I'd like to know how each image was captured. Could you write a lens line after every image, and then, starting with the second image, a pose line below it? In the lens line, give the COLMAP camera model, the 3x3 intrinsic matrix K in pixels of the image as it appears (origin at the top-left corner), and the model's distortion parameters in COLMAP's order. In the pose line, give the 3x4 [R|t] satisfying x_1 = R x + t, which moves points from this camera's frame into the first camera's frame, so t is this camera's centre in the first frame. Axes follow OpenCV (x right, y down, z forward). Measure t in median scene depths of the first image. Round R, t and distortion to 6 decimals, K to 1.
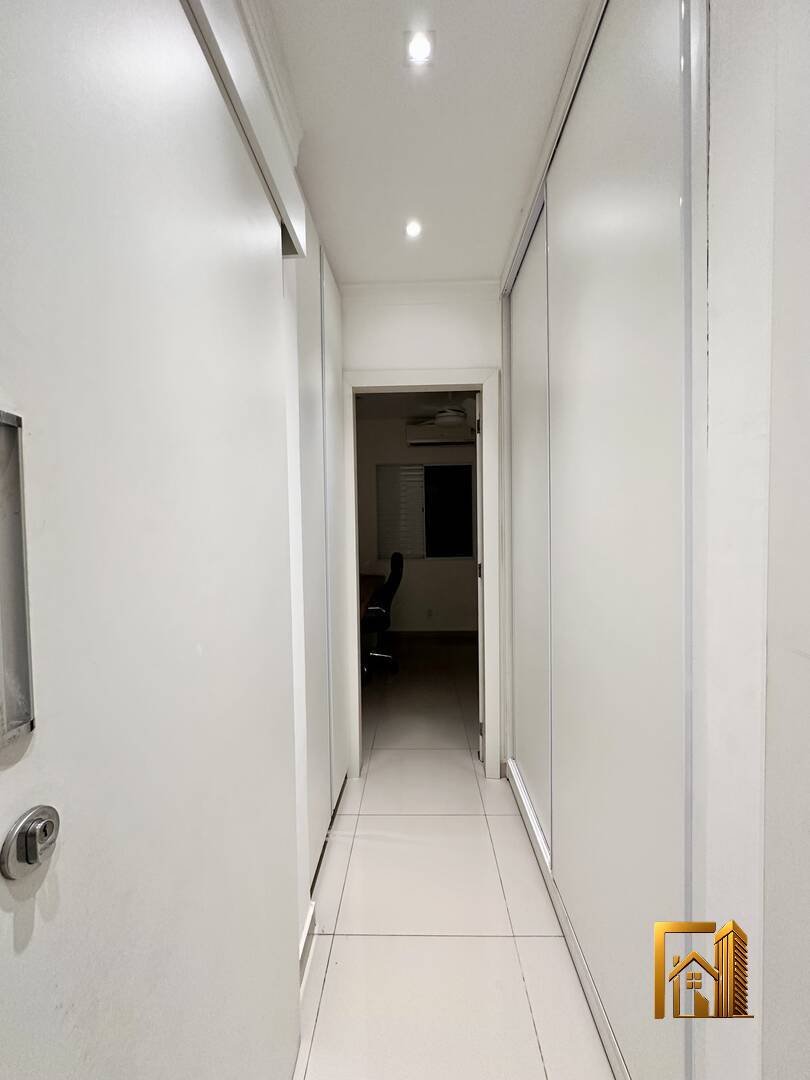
lens RADIAL K [[430.6, 0, 403.2], [0, 430.6, 545.0], [0, 0, 1]] dist [-0.005407, 0.001187]
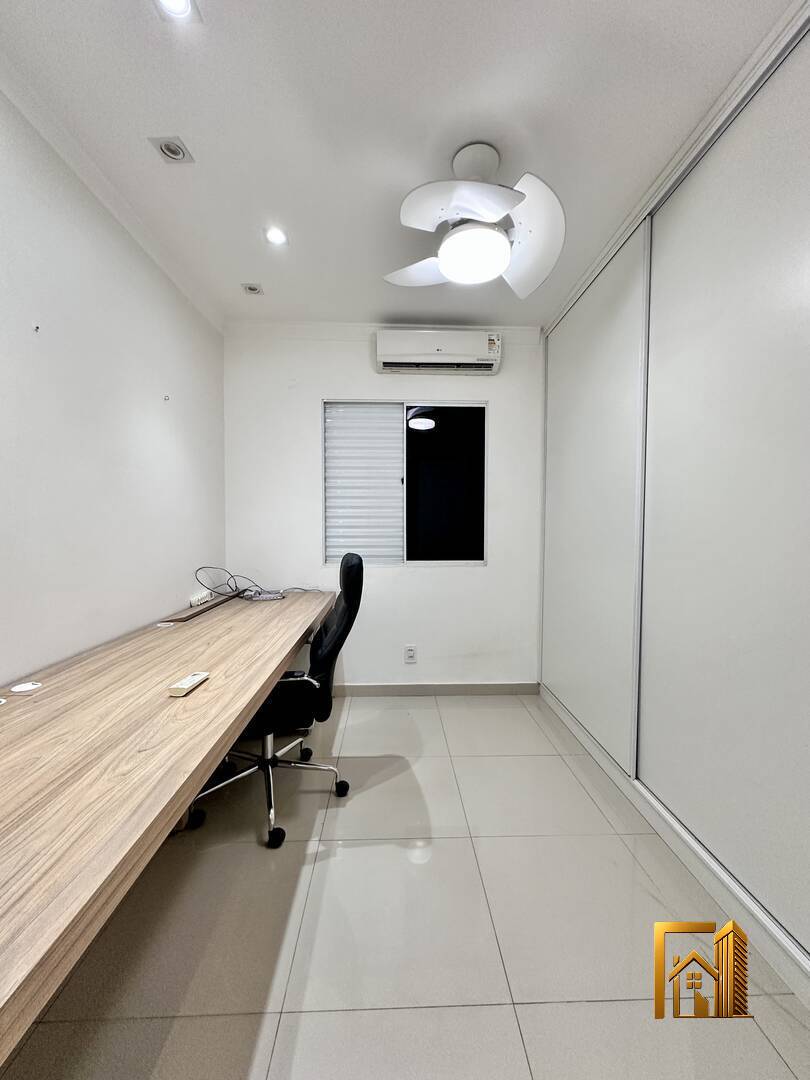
lens RADIAL K [[430.6, 0, 405.6], [0, 430.6, 537.2], [0, 0, 1]] dist [-0.005407, 0.001187]
pose [[0.999060, 0.019494, 0.038726, 0.028410], [-0.019673, 0.999797, 0.004250, -0.006367], [-0.038635, -0.005008, 0.999241, 0.406786]]
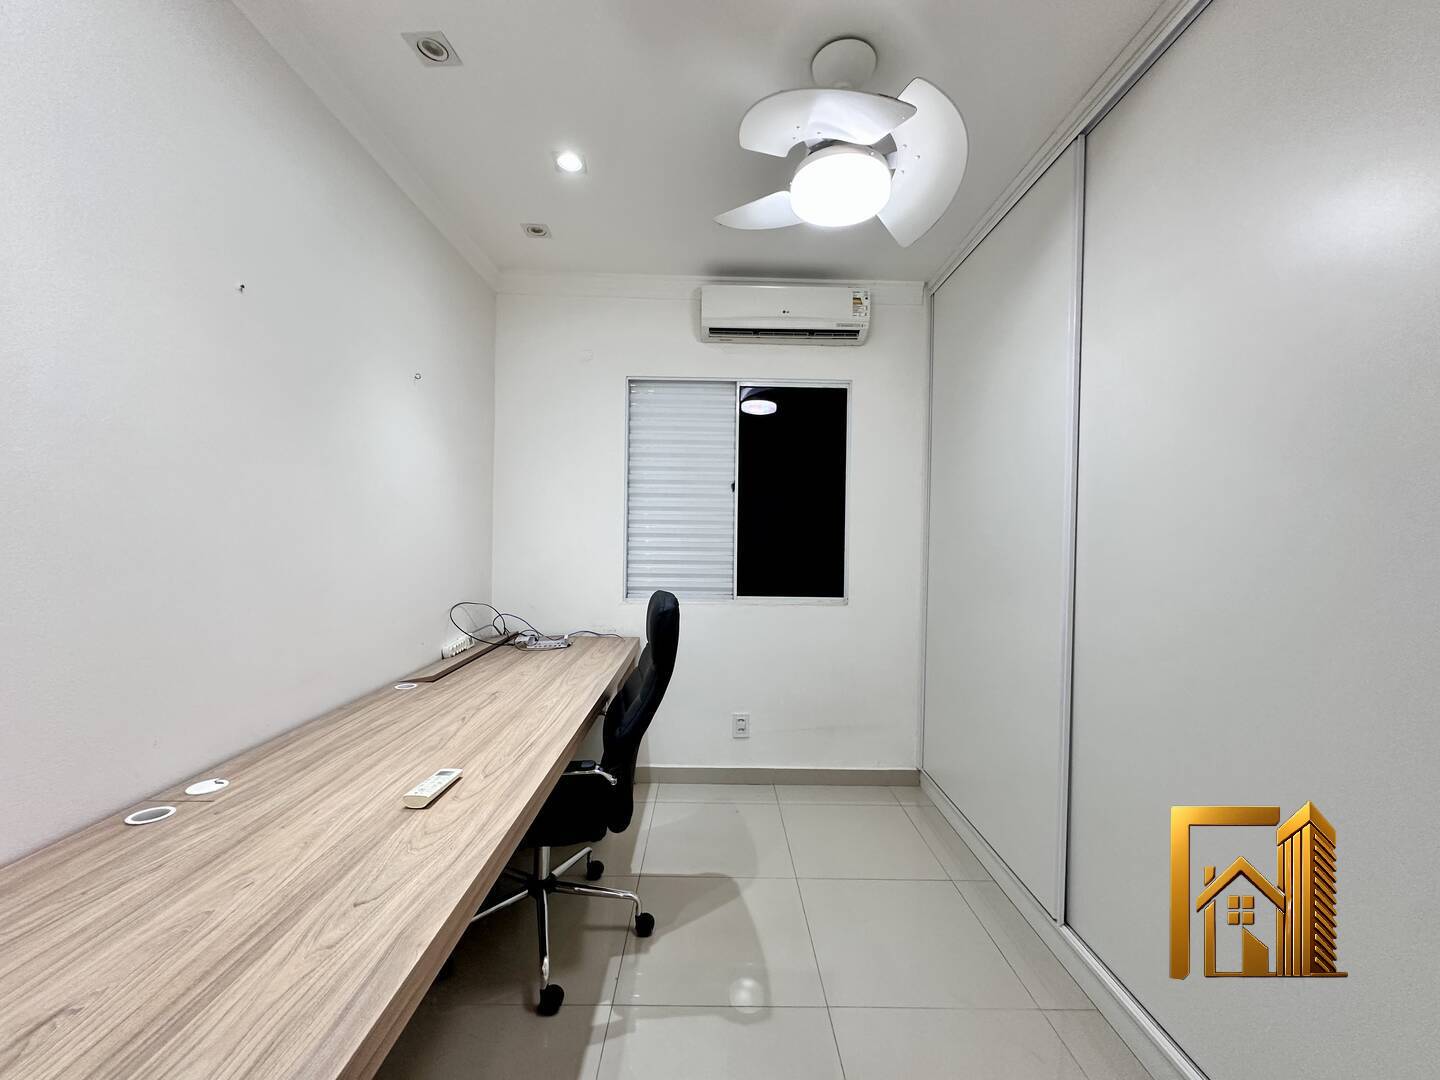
lens RADIAL K [[574.2, 0, 719.5], [0, 574.2, 534.4], [0, 0, 1]] dist [-0.005407, 0.001187]
pose [[0.999268, 0.034809, 0.015862, 0.024104], [-0.034419, 0.999114, -0.024233, -0.019232], [-0.016691, 0.023670, 0.999580, 0.421370]]
